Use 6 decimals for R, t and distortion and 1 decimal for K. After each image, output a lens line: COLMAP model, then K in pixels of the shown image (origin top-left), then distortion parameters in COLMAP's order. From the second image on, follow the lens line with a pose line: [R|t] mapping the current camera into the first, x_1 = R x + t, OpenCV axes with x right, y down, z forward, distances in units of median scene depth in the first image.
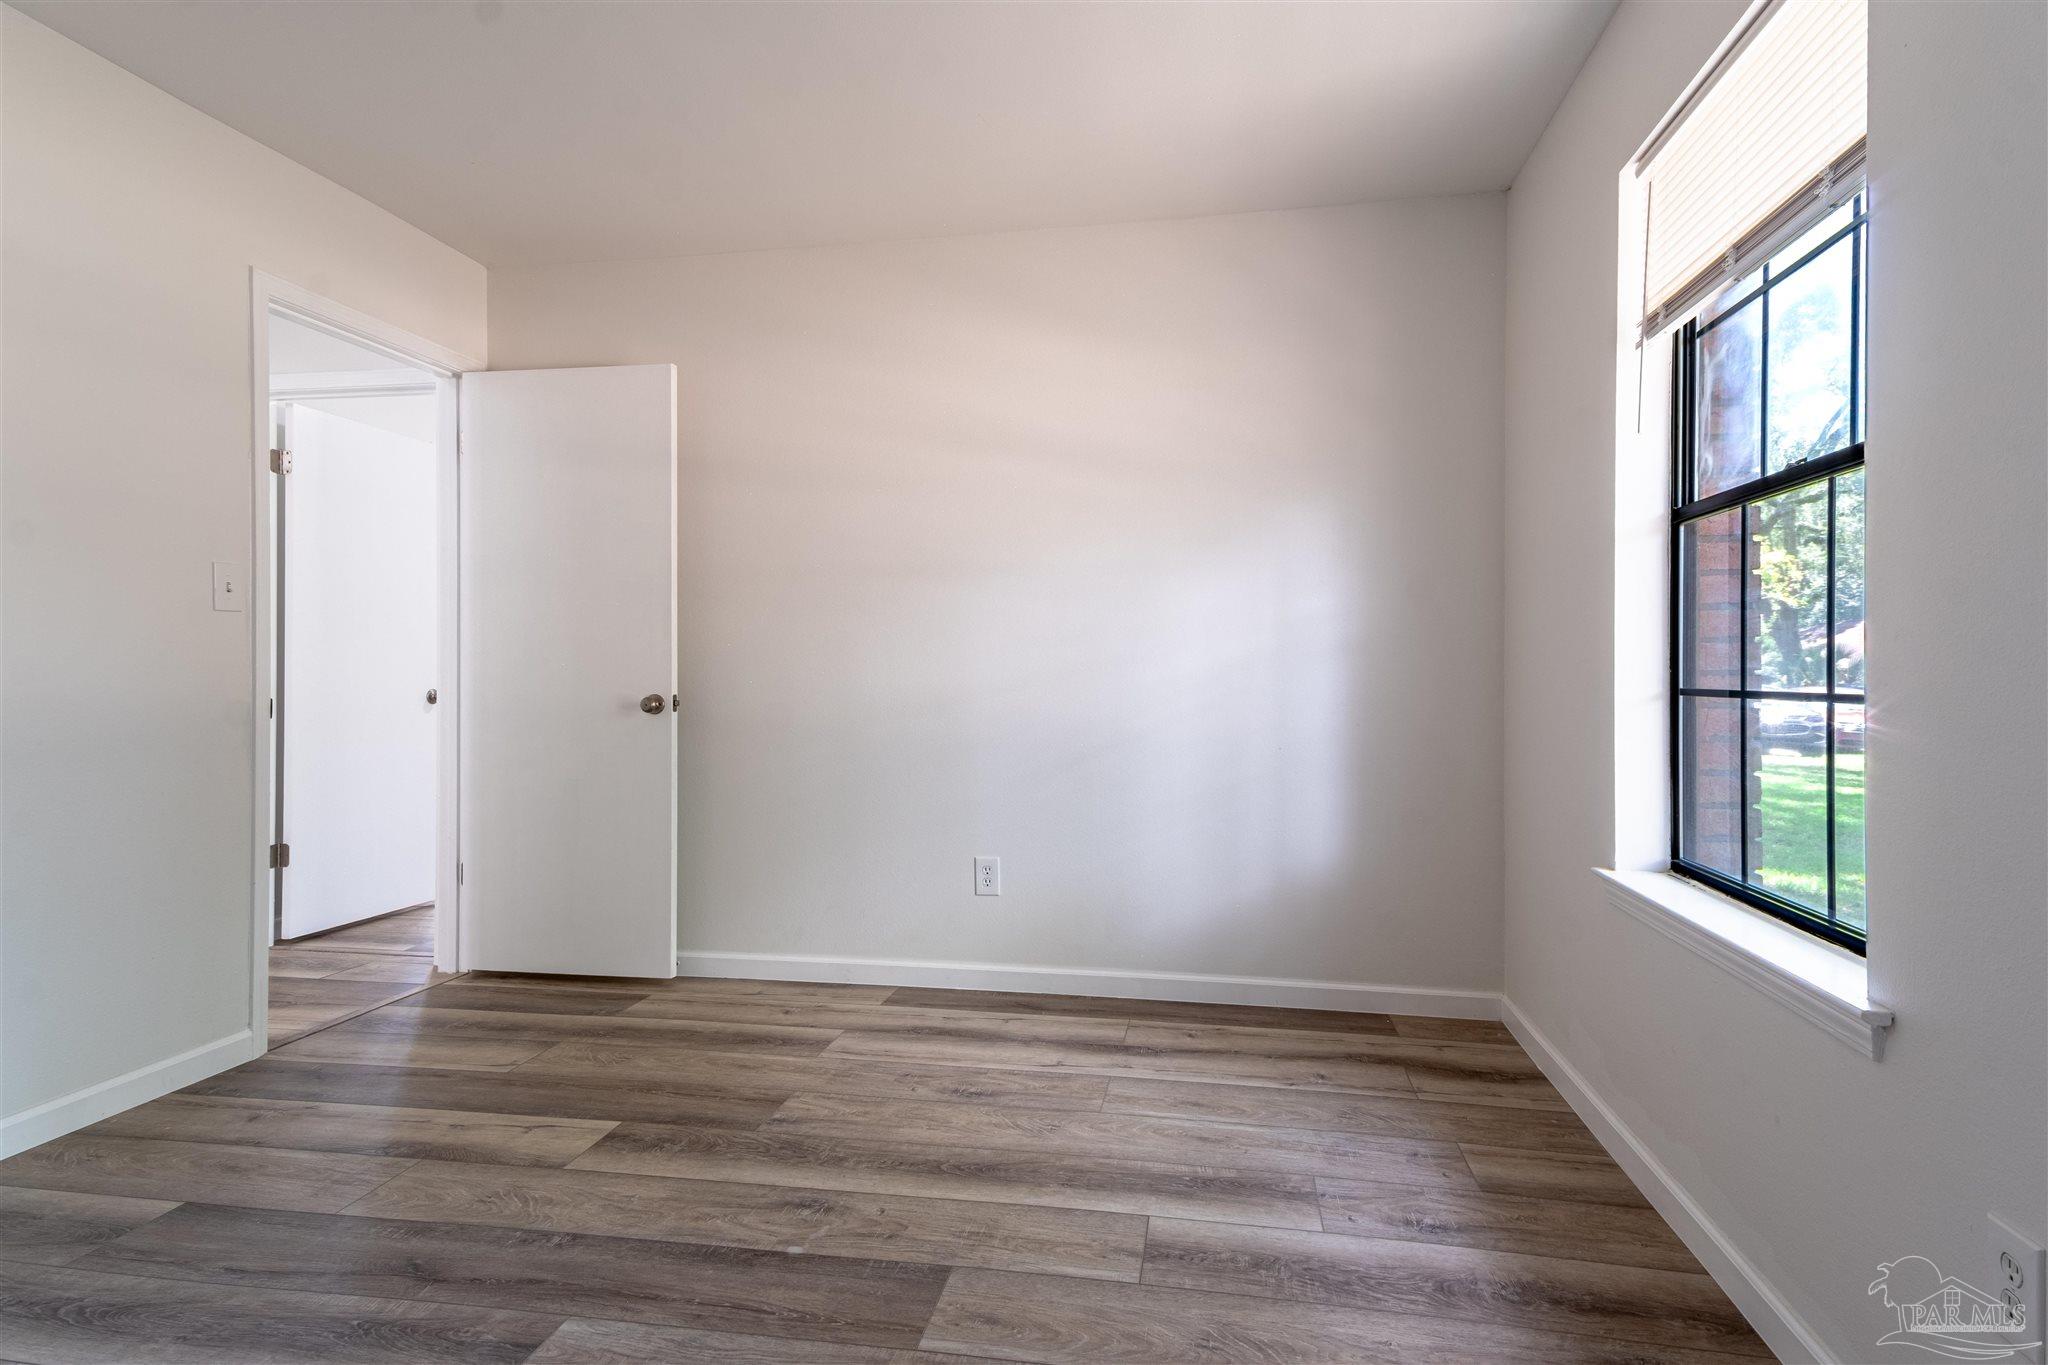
lens RADIAL K [[1063.0, 0, 1035.4], [0, 1063.0, 682.8], [0, 0, 1]] dist [0.044010, -0.010948]
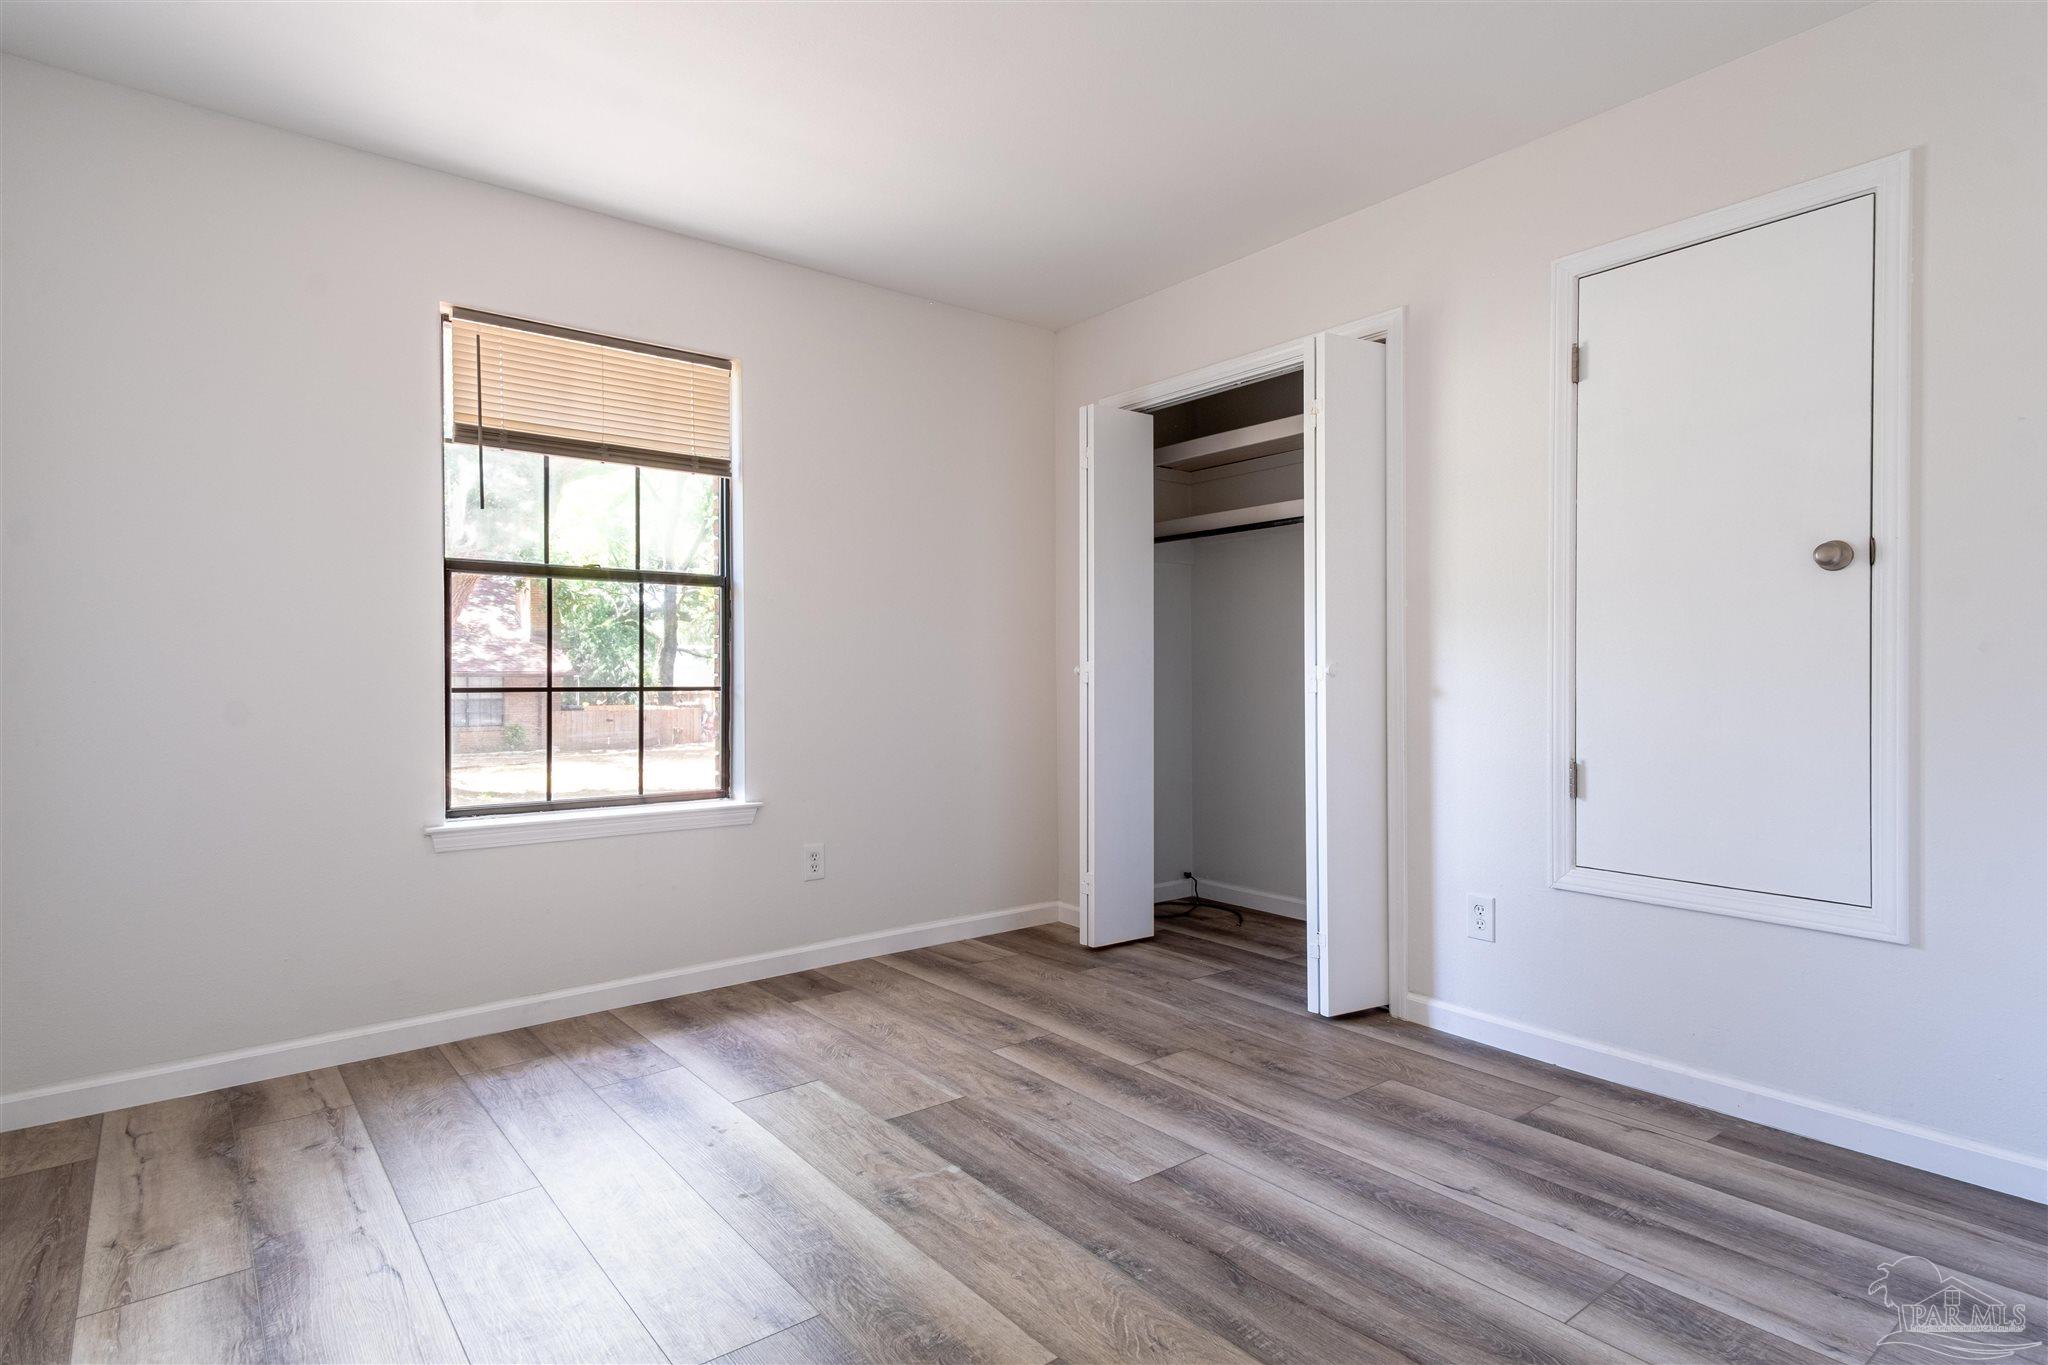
lens RADIAL K [[1063.0, 0, 1035.4], [0, 1063.0, 682.8], [0, 0, 1]] dist [0.044010, -0.010948]
pose [[-0.753484, 0.001639, 0.657464, -1.065217], [0.005384, 0.999979, 0.003678, -0.002647], [-0.657444, 0.006311, -0.753477, 1.833744]]
